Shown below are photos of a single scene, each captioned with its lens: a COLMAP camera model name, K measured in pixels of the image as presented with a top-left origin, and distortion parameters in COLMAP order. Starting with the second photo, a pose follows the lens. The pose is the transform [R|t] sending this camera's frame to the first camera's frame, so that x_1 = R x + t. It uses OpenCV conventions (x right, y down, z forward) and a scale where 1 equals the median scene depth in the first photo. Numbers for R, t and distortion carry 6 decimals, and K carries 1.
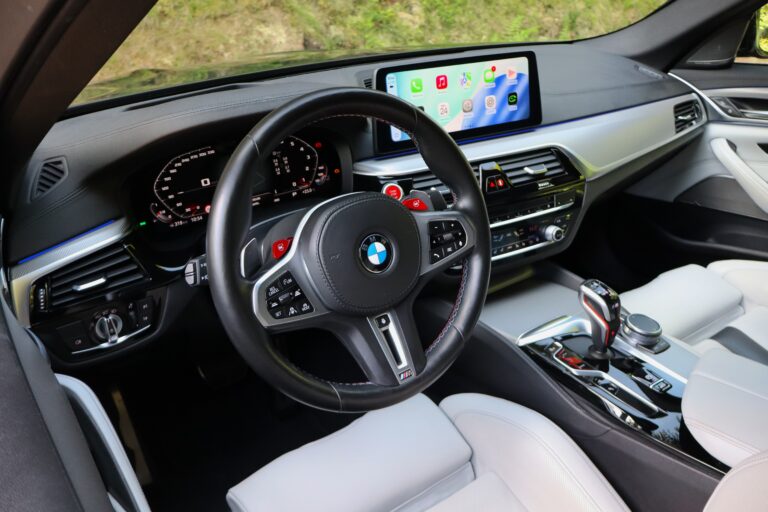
lens RADIAL K [[643.2, 0, 384.3], [0, 643.2, 256.0], [0, 0, 1]] dist [0.013522, -0.003039]
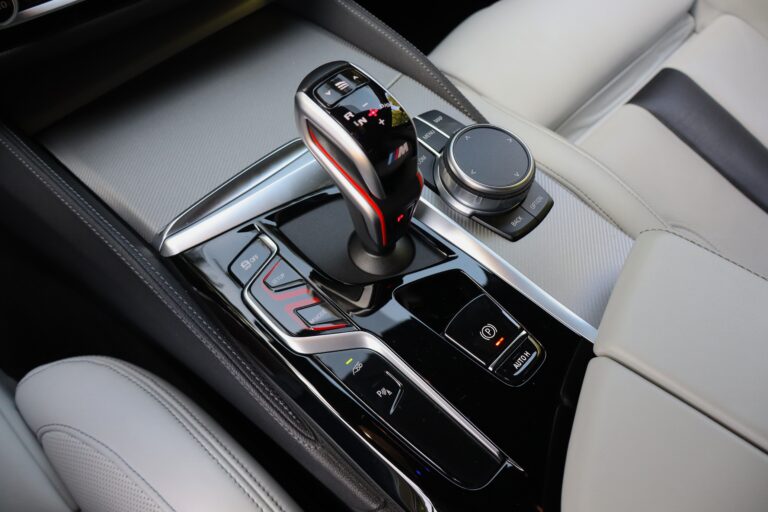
lens RADIAL K [[643.2, 0, 383.1], [0, 643.2, 255.8], [0, 0, 1]] dist [0.013522, -0.003039]
pose [[0.983606, -0.133336, 0.121410, 0.287862], [0.055032, 0.863094, 0.502037, -0.039814], [-0.171728, -0.487125, 0.856282, 0.659002]]
